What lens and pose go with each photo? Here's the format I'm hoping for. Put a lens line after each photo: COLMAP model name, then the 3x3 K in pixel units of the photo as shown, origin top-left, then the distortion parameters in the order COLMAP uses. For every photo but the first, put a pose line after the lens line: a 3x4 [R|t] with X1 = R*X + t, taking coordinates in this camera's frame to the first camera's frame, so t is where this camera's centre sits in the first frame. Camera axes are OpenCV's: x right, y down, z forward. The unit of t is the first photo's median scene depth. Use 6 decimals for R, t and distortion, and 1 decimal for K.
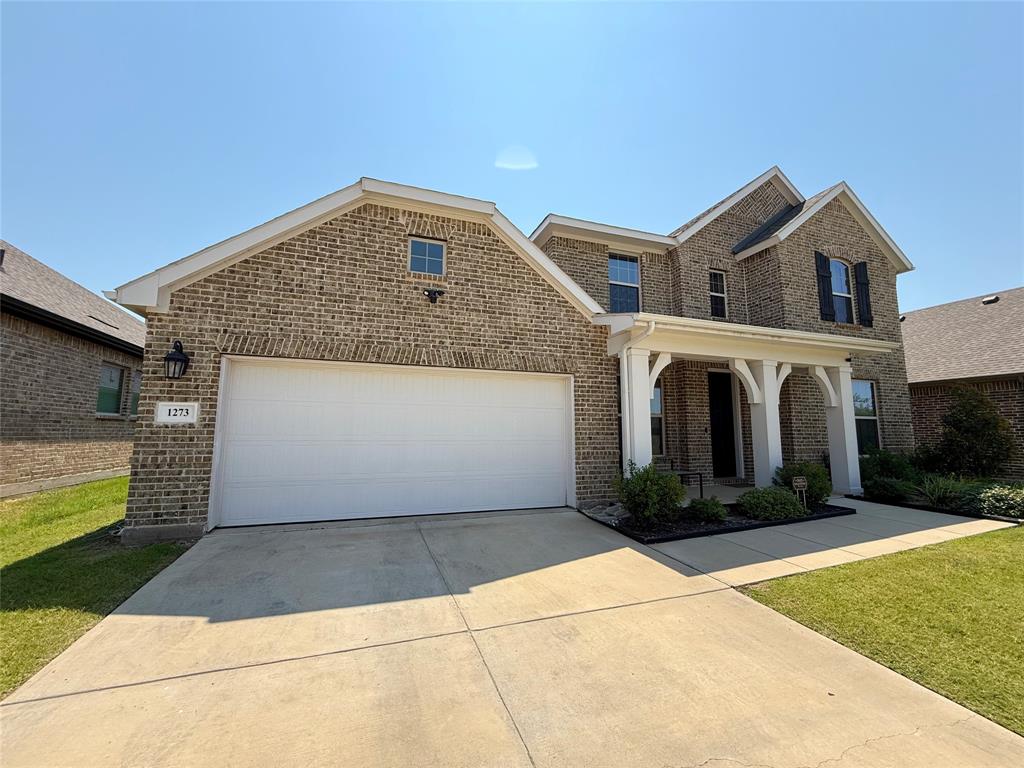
lens RADIAL K [[411.5, 0, 512.0], [0, 411.5, 384.0], [0, 0, 1]] dist [0.000863, 0.000012]
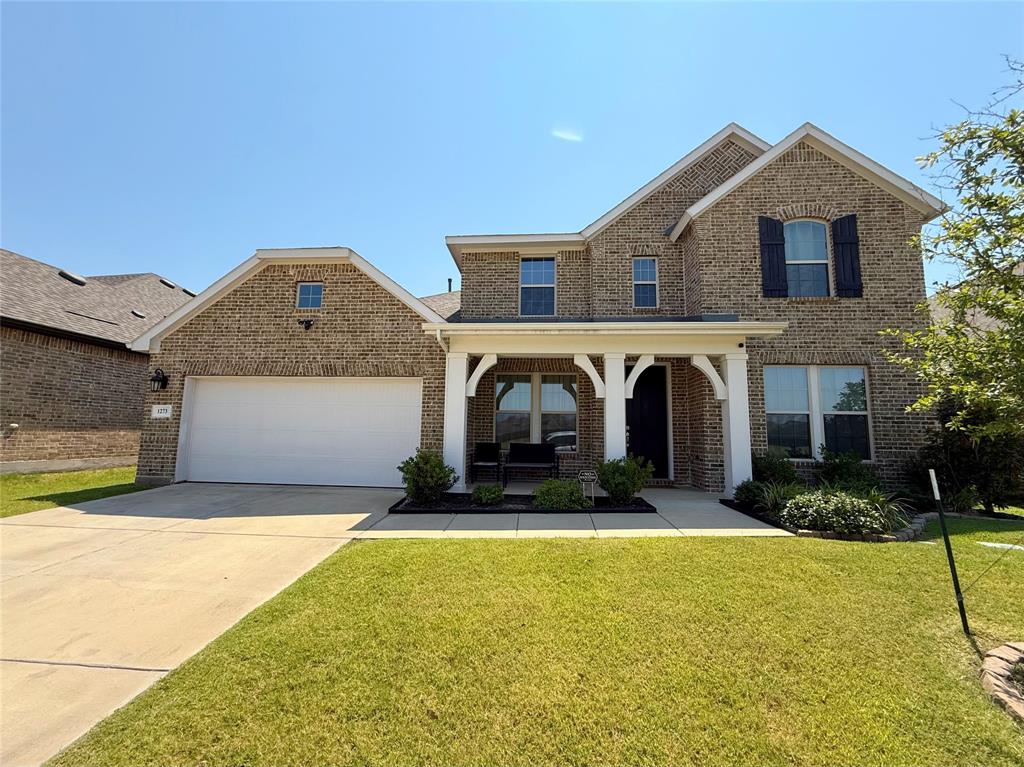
lens RADIAL K [[431.6, 0, 512.0], [0, 431.6, 383.5], [0, 0, 1]] dist [0.000553, 0.000062]
pose [[0.912791, -0.036412, -0.406801, 0.965455], [0.034493, 0.999332, -0.012053, 0.020834], [0.406969, -0.003030, 0.913437, -0.030942]]
